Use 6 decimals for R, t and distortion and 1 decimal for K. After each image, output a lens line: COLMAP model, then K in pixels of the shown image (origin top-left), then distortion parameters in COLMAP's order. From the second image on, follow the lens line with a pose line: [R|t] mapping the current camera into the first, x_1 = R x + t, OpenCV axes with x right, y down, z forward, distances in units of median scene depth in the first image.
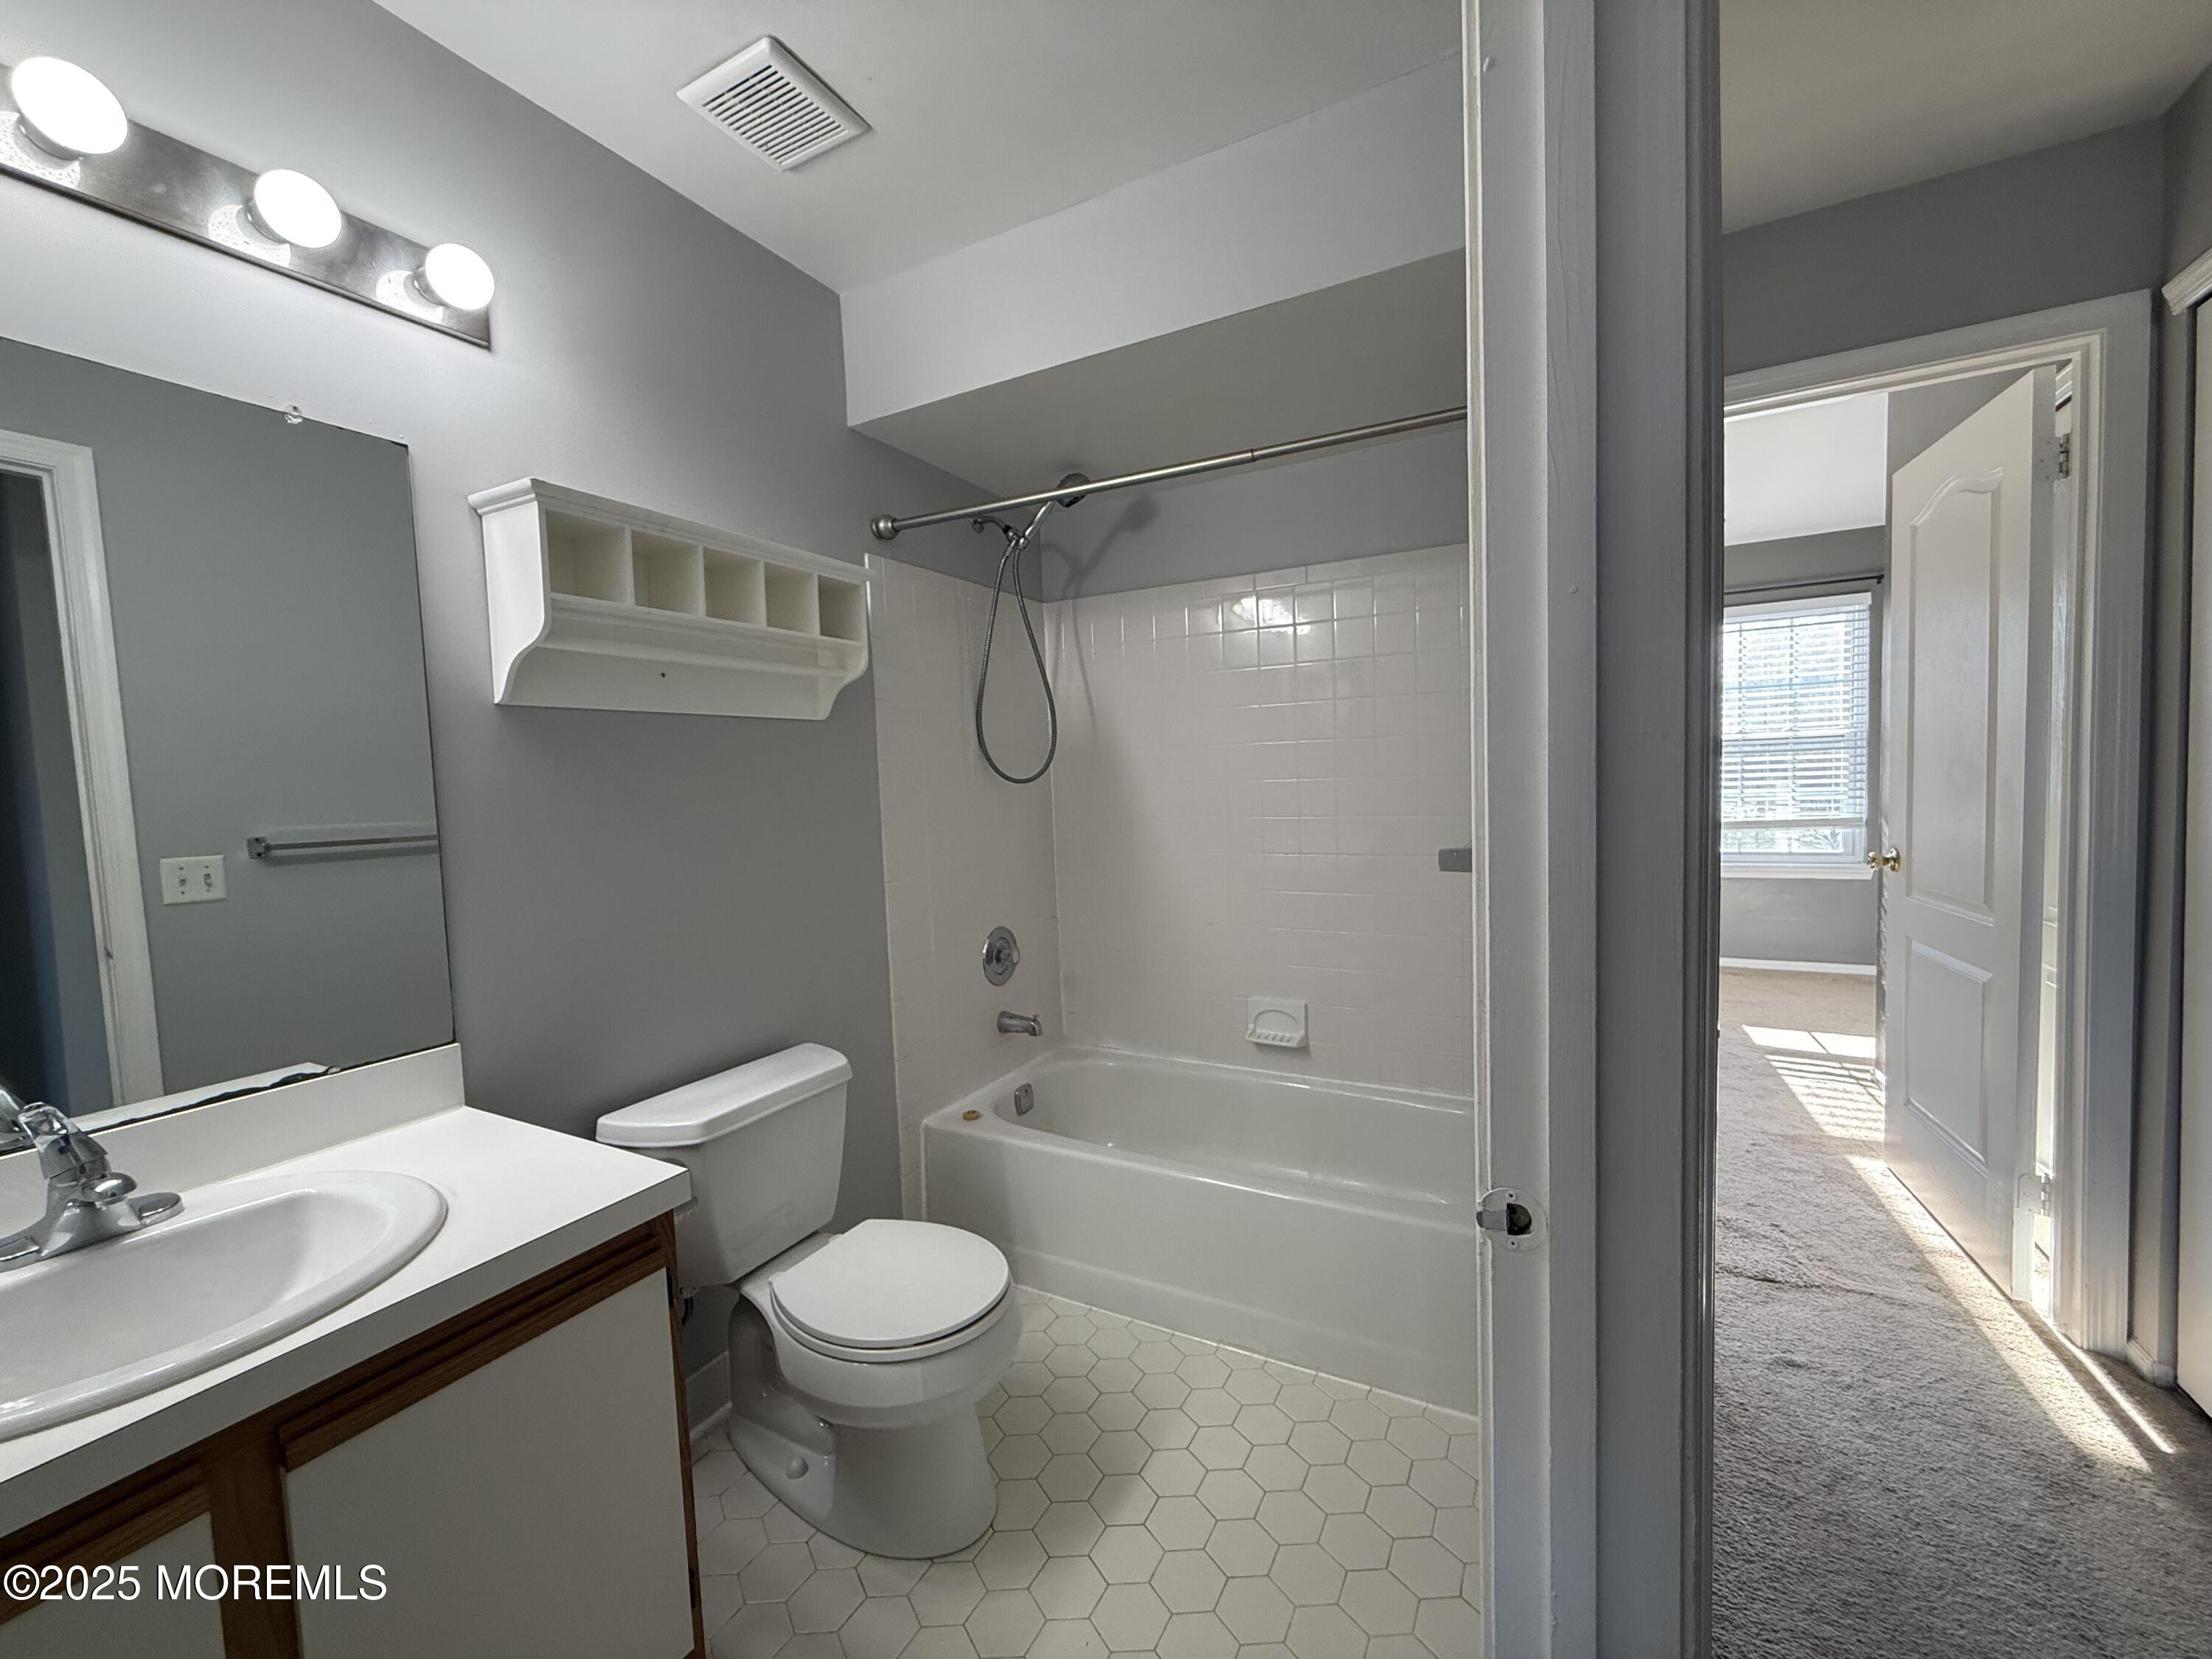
lens RADIAL K [[891.2, 0, 1105.6], [0, 891.2, 831.0], [0, 0, 1]] dist [0.000698, 0.000046]
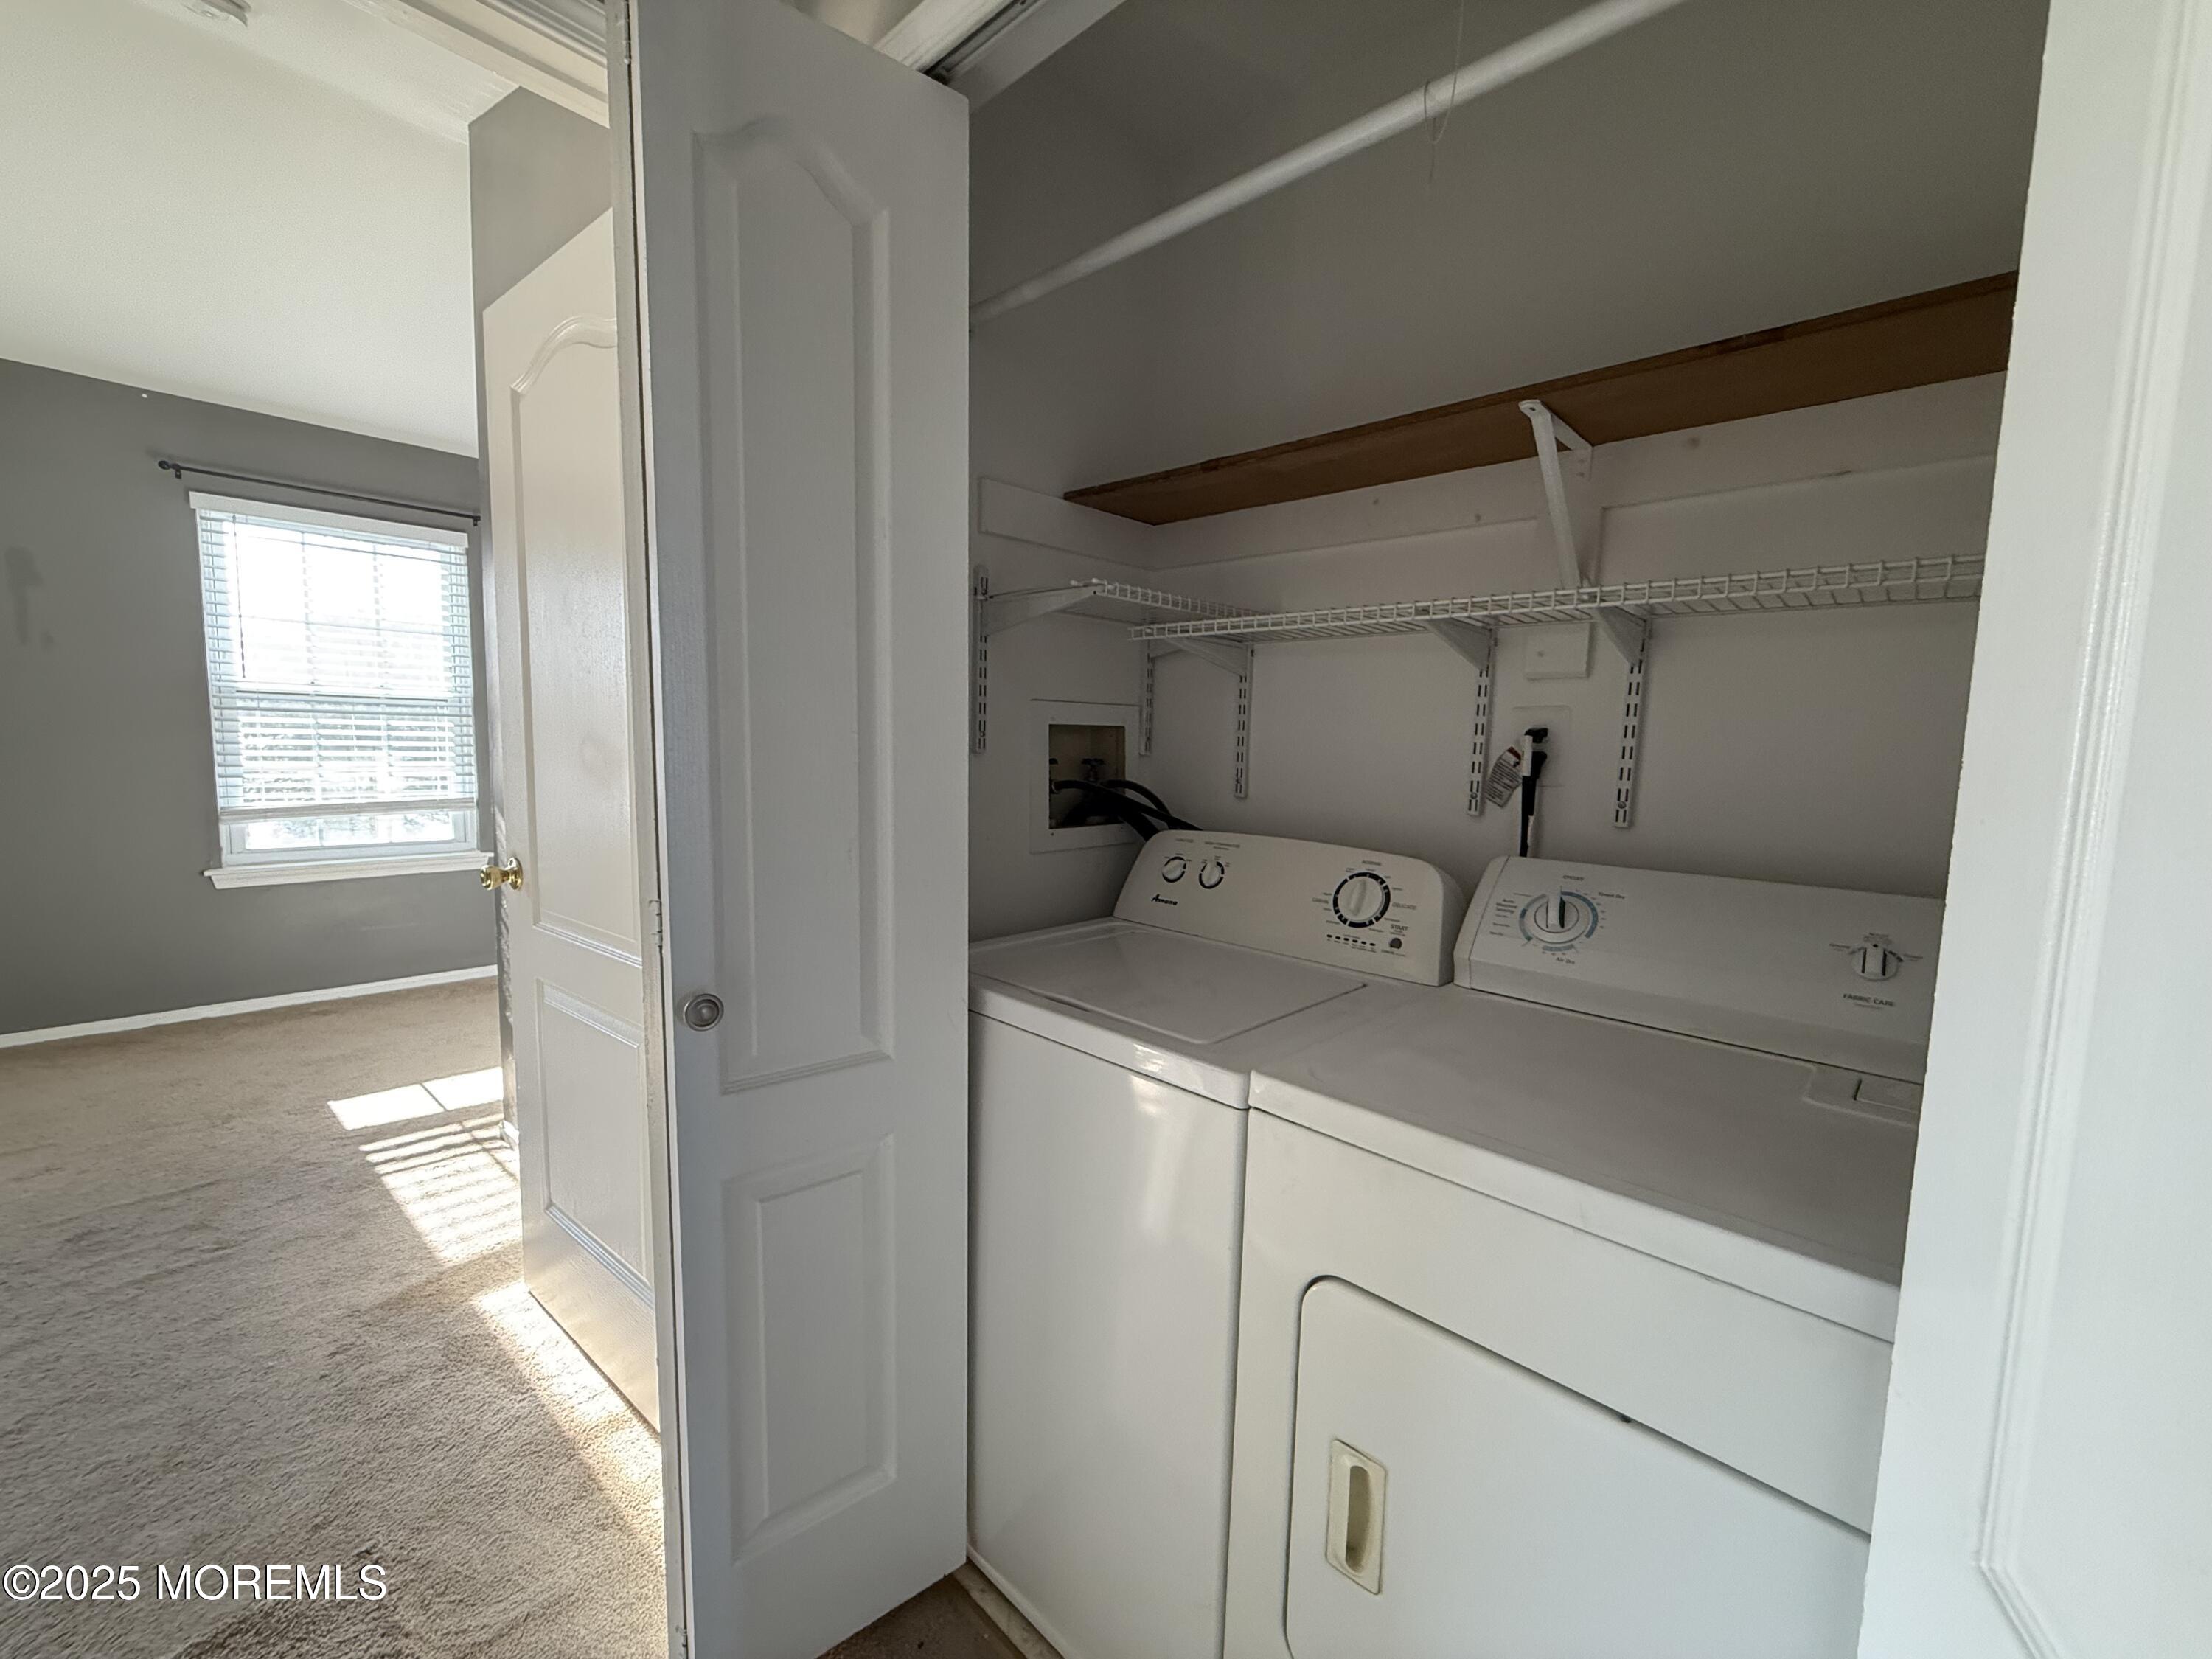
lens RADIAL K [[891.2, 0, 1101.9], [0, 891.2, 832.0], [0, 0, 1]] dist [0.000698, 0.000046]
pose [[0.251942, -0.052372, 0.966324, 0.212117], [0.020759, 0.998597, 0.048709, -0.014469], [-0.967520, 0.007788, 0.252676, 0.245508]]
